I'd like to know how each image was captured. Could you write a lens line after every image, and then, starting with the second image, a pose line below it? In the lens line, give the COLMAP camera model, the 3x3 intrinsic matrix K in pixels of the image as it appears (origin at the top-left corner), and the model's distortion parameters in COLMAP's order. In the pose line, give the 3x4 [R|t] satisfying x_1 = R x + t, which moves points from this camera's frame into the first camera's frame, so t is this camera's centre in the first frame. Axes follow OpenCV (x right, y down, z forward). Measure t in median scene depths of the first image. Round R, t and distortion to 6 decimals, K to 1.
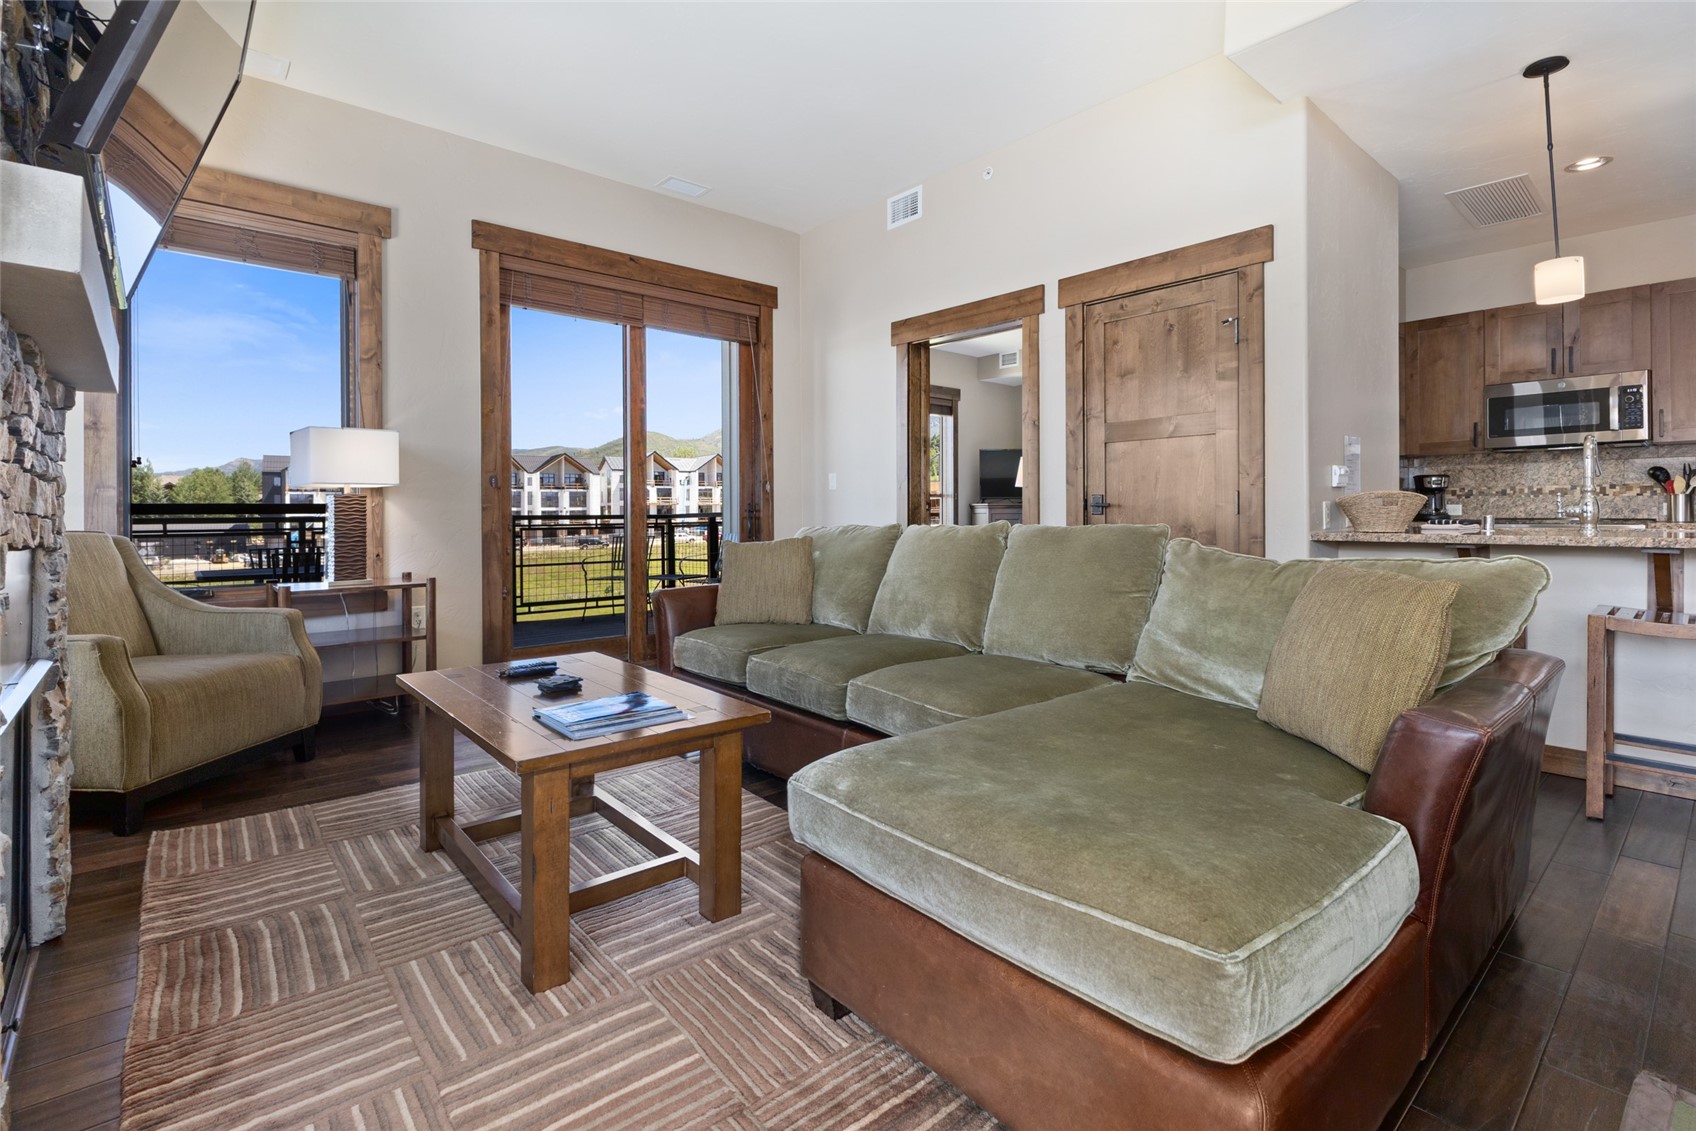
lens RADIAL K [[789.3, 0, 848.8], [0, 789.3, 511.3], [0, 0, 1]] dist [-0.000001, -0.004632]
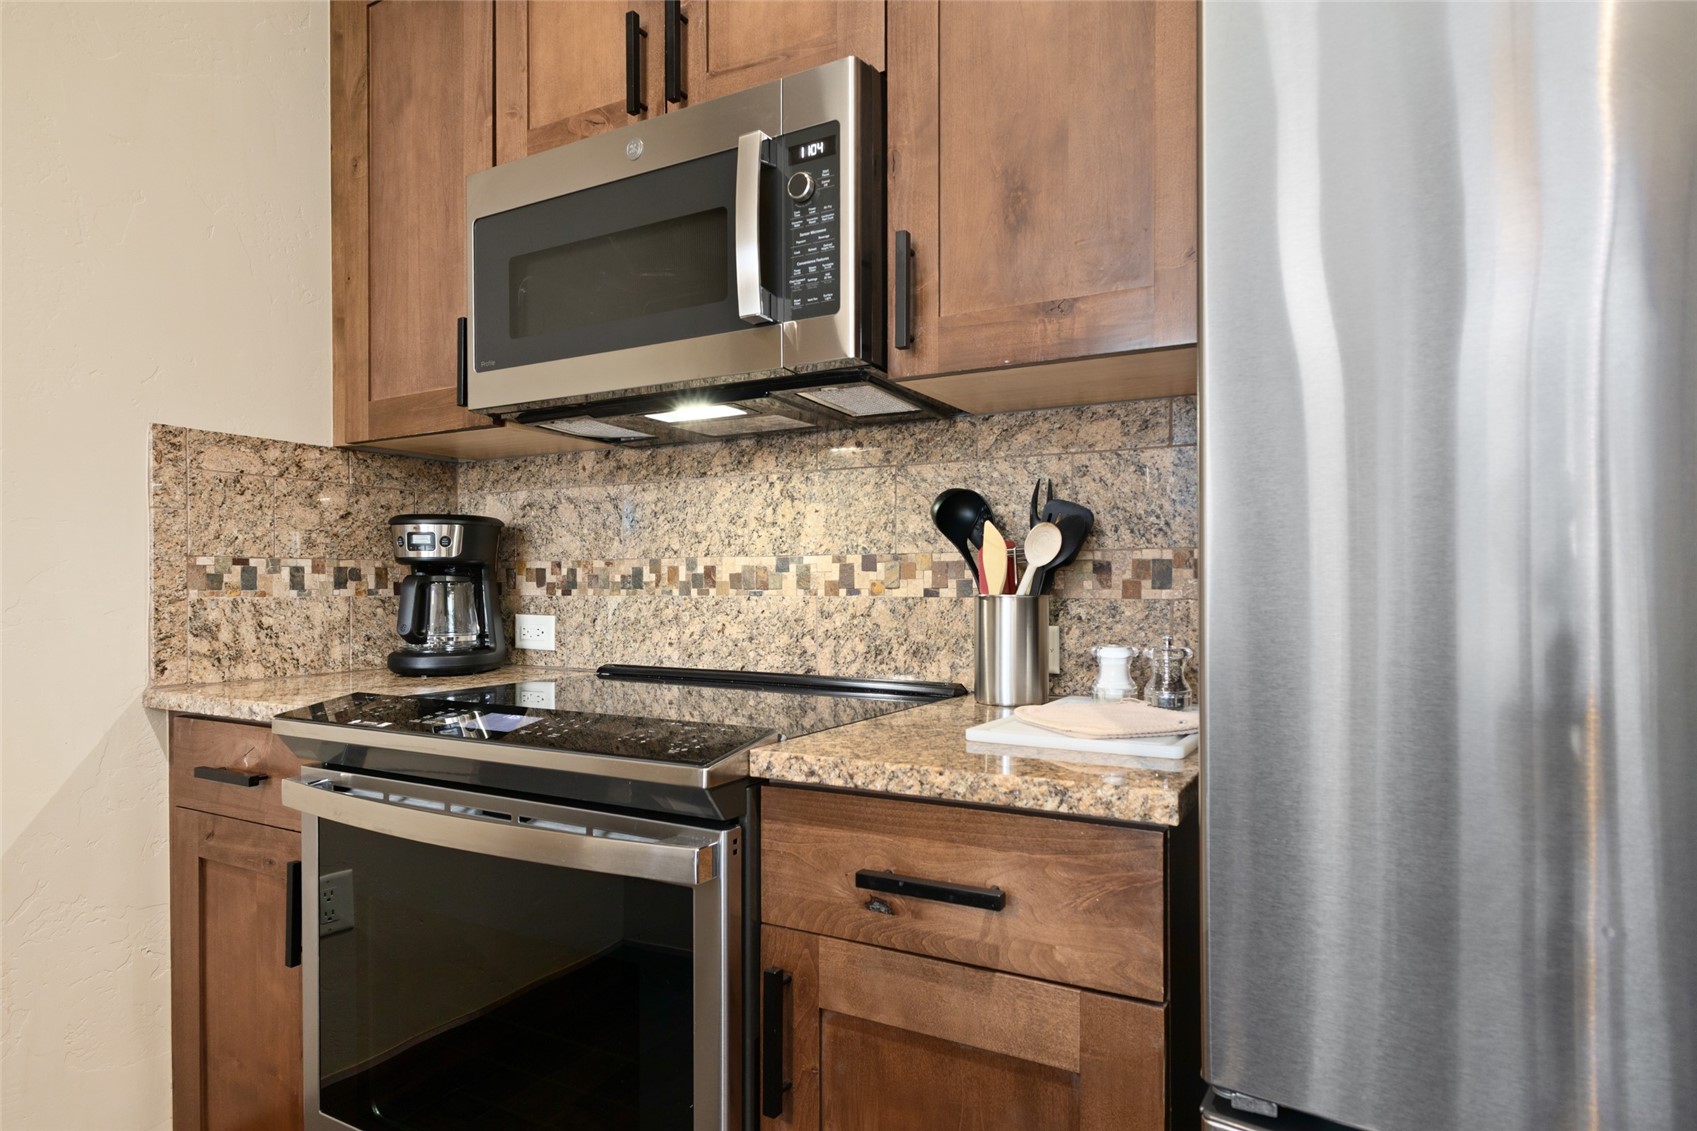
lens RADIAL K [[981.3, 0, 852.1], [0, 981.3, 586.0], [0, 0, 1]] dist [0.000552, 0.000120]
pose [[0.937967, 0.007879, 0.346634, 0.904234], [-0.006945, 0.999968, -0.003936, -0.023448], [-0.346654, 0.001285, 0.937992, 0.719484]]
